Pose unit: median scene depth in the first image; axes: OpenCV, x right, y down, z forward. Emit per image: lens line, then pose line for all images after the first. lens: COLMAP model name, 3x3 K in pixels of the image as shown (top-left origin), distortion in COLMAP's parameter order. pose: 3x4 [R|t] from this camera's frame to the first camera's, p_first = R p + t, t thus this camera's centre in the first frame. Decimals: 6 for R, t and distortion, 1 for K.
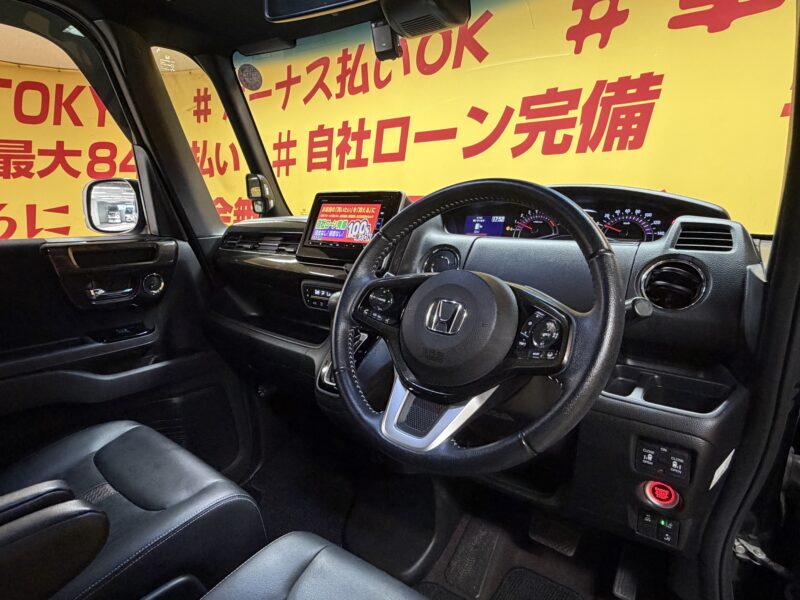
lens RADIAL K [[480.9, 0, 395.7], [0, 480.9, 295.1], [0, 0, 1]] dist [-0.000262, 0.000256]
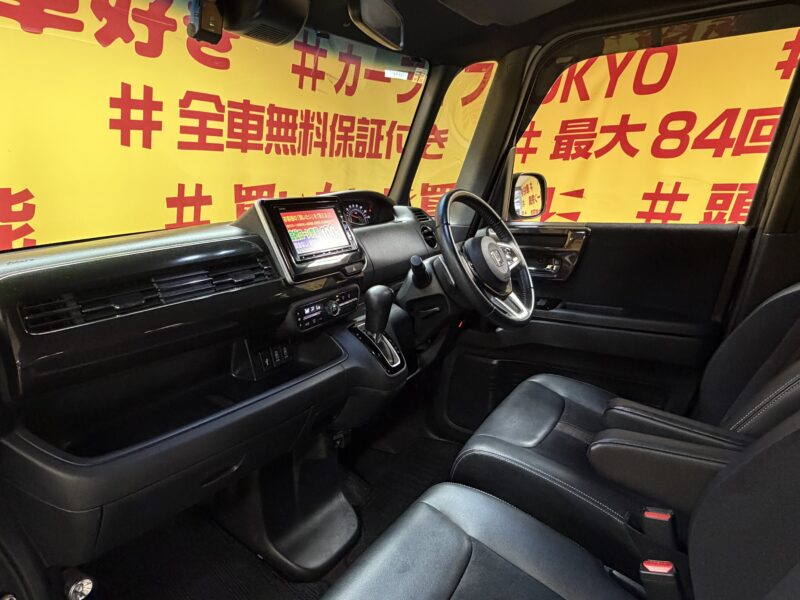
lens RADIAL K [[480.9, 0, 395.7], [0, 480.9, 295.1], [0, 0, 1]] dist [-0.000262, 0.000256]
pose [[-0.102544, -0.219502, 0.970208, -1.073447], [0.201789, 0.950480, 0.236366, -0.218515], [-0.974046, 0.220016, -0.053173, 0.908233]]
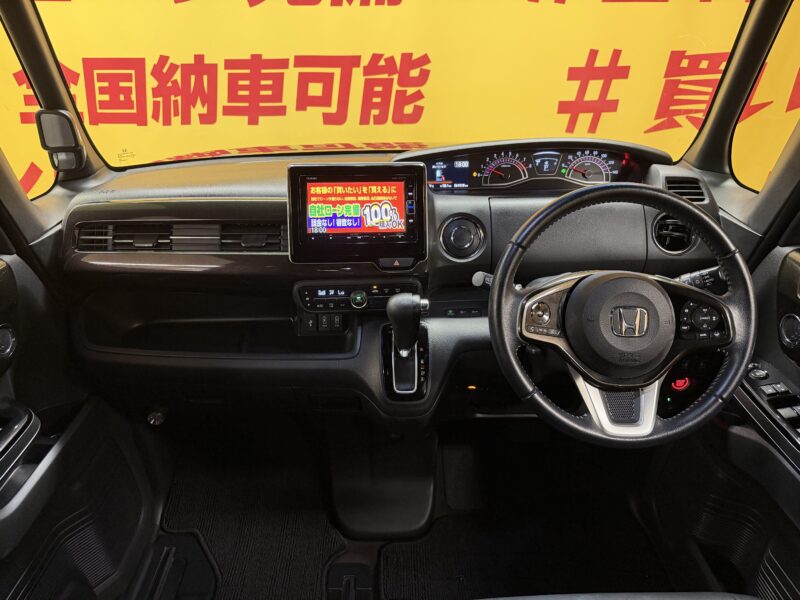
lens RADIAL K [[553.0, 0, 400.0], [0, 553.0, 300.0], [0, 0, 1]] dist [0.179965, -0.394322]
pose [[0.763685, -0.296909, 0.573263, -0.628790], [0.117839, 0.937159, 0.328400, -0.299894], [-0.634744, -0.183241, 0.750682, 0.205992]]
